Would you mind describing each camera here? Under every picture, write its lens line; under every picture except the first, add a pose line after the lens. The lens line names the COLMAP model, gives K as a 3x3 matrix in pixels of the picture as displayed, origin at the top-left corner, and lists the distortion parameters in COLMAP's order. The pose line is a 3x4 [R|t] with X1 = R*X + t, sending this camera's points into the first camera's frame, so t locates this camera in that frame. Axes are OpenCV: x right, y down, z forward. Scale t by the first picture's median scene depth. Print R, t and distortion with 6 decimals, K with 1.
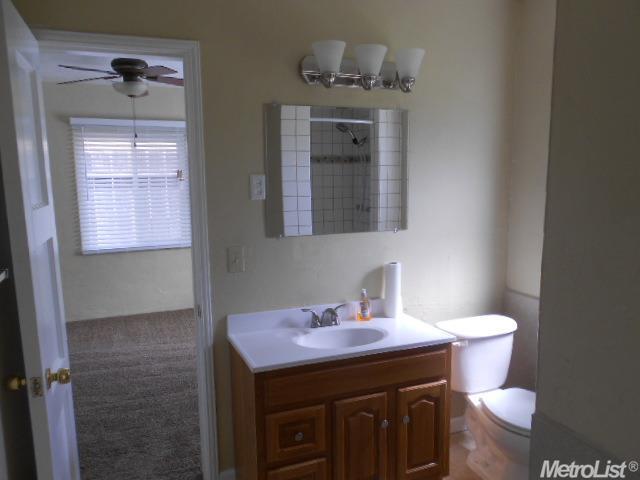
lens RADIAL K [[485.8, 0, 320.0], [0, 485.8, 240.0], [0, 0, 1]] dist [-0.046443, 0.003046]
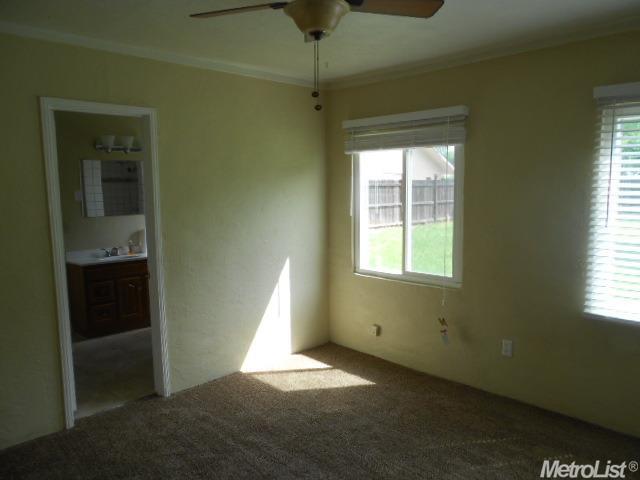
lens RADIAL K [[485.8, 0, 320.0], [0, 485.8, 240.0], [0, 0, 1]] dist [-0.046443, 0.003046]
pose [[0.919504, -0.053933, 0.389363, 0.029322], [0.063348, 0.997927, -0.011373, 0.189776], [-0.387943, 0.035123, 0.921014, -1.483850]]
